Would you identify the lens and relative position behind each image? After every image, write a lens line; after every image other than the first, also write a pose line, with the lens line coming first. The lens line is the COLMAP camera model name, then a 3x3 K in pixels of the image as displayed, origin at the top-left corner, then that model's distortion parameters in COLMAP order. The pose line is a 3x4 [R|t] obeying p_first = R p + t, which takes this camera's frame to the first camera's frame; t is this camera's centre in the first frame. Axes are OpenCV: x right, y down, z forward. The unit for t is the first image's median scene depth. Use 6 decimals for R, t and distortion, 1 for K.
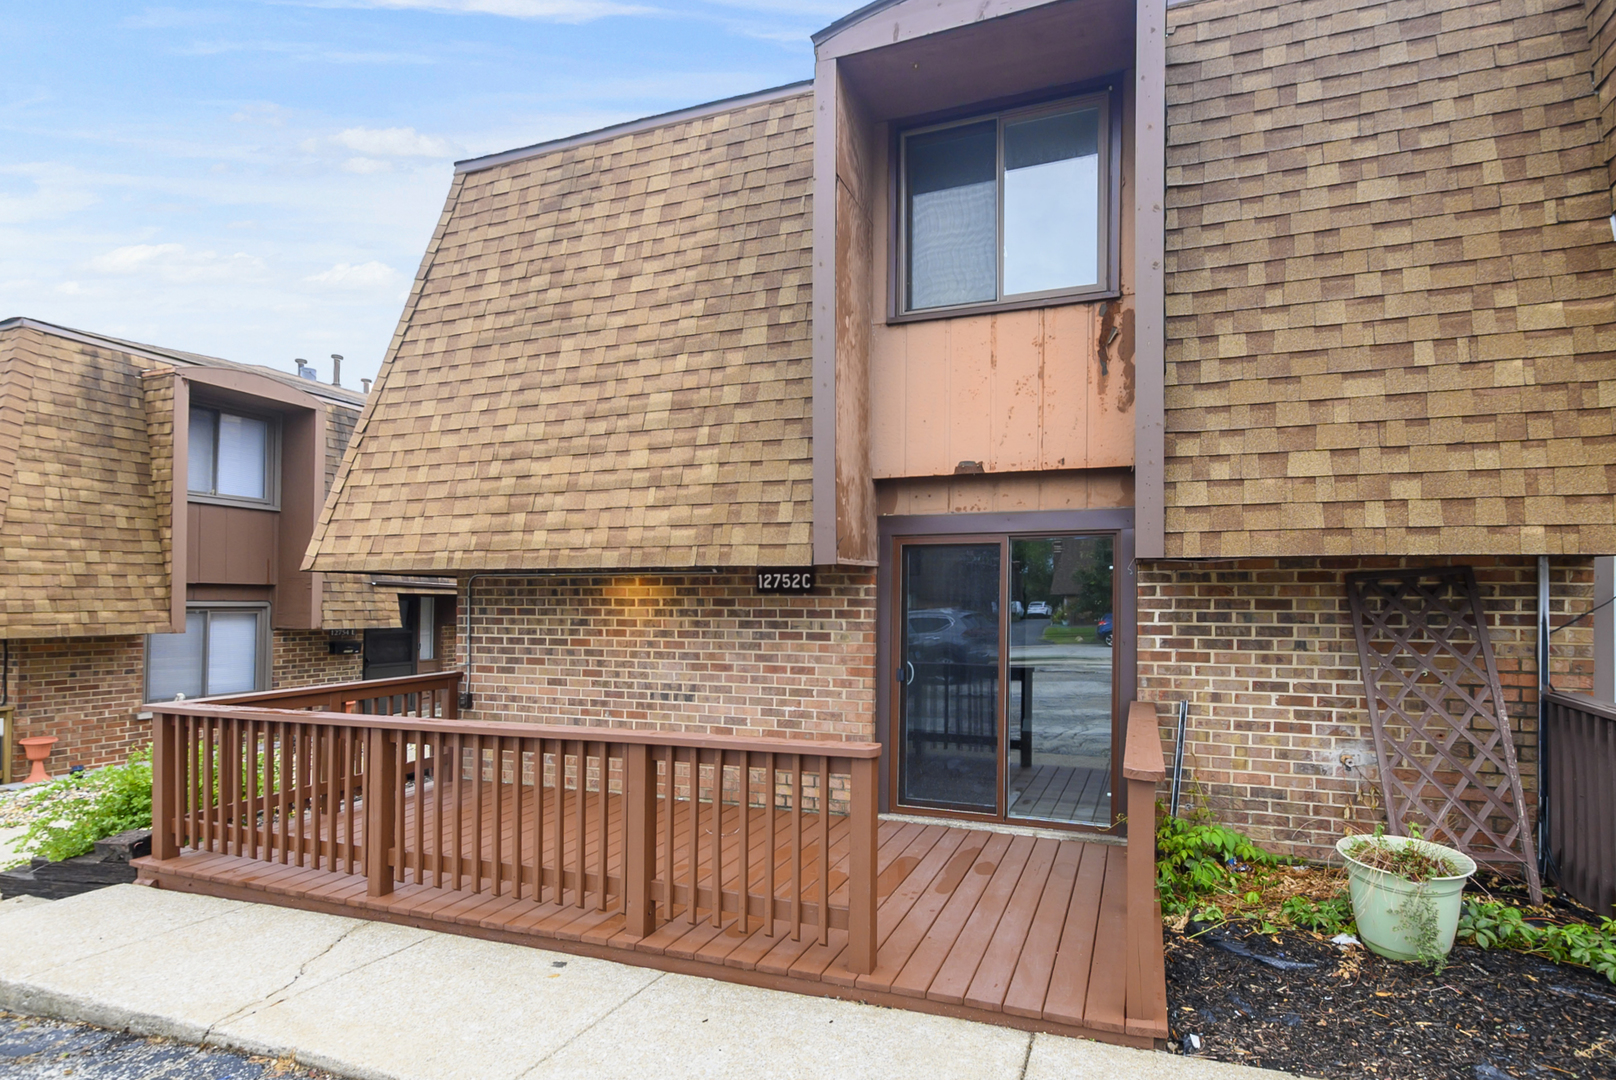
lens RADIAL K [[715.2, 0, 846.4], [0, 715.2, 604.2], [0, 0, 1]] dist [0.007988, -0.002517]
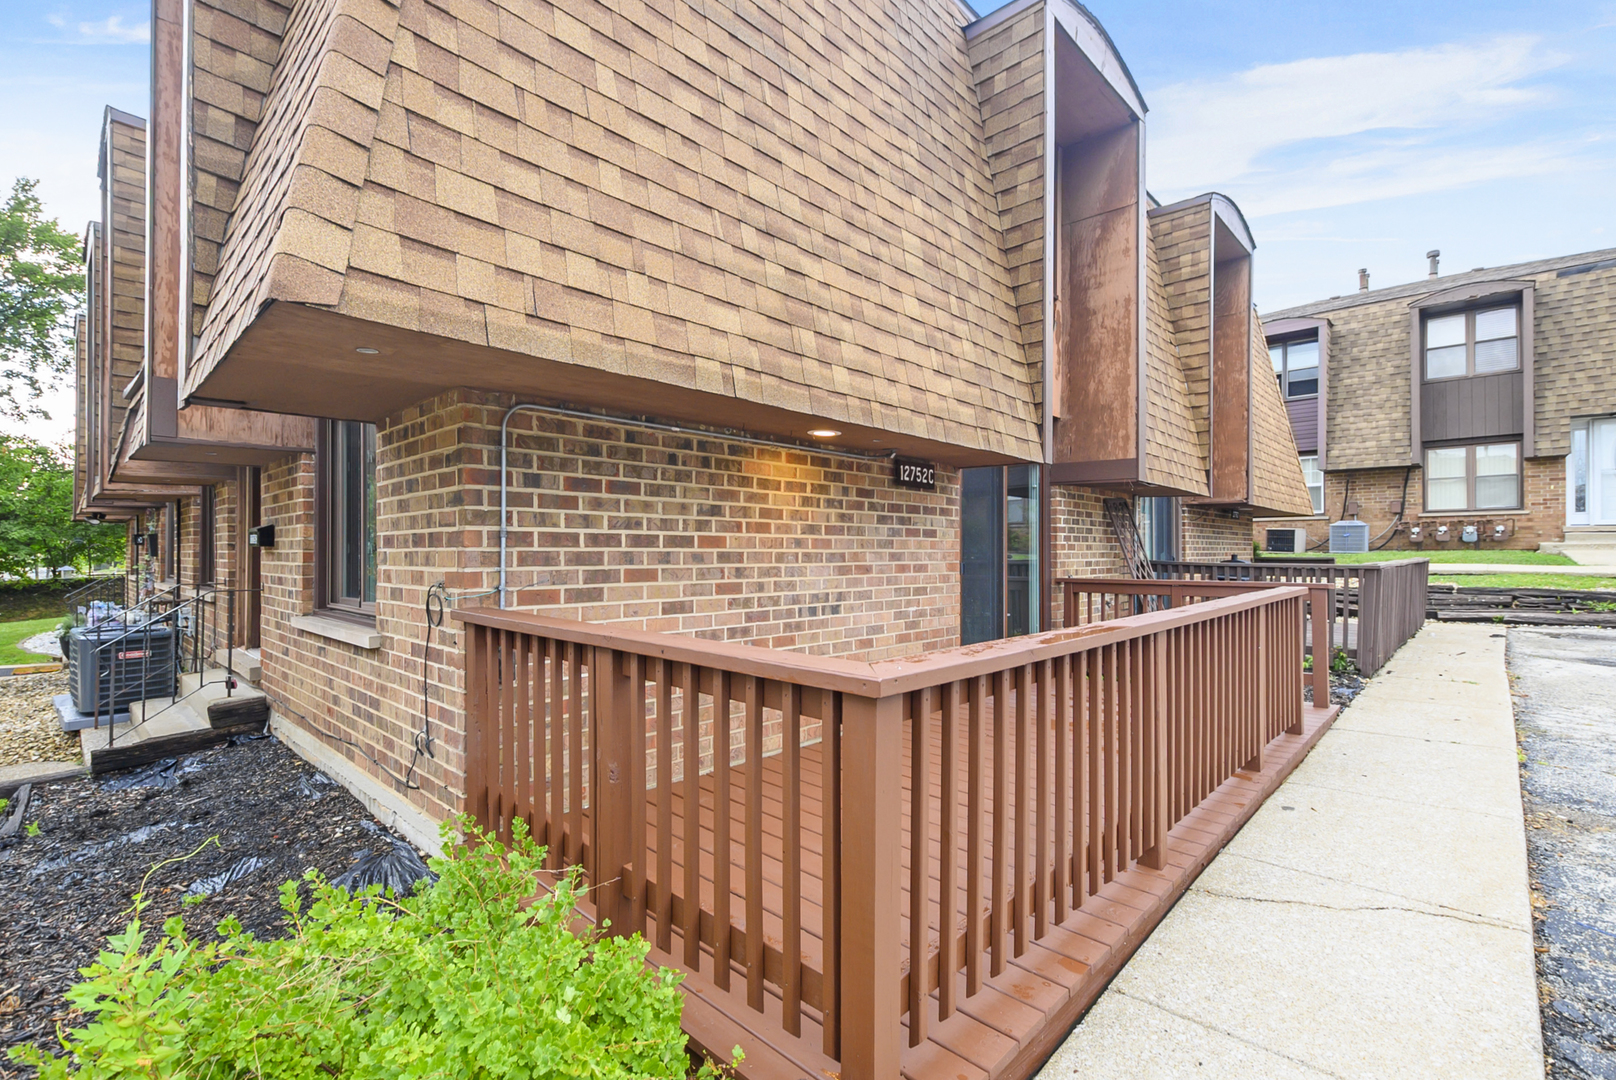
lens RADIAL K [[715.2, 0, 807.2], [0, 715.2, 538.7], [0, 0, 1]] dist [0.007988, -0.002517]
pose [[0.443617, 0.008526, 0.896176, -0.930165], [-0.008214, 0.999951, -0.005447, 0.054832], [-0.896179, -0.004944, 0.443665, 0.656634]]
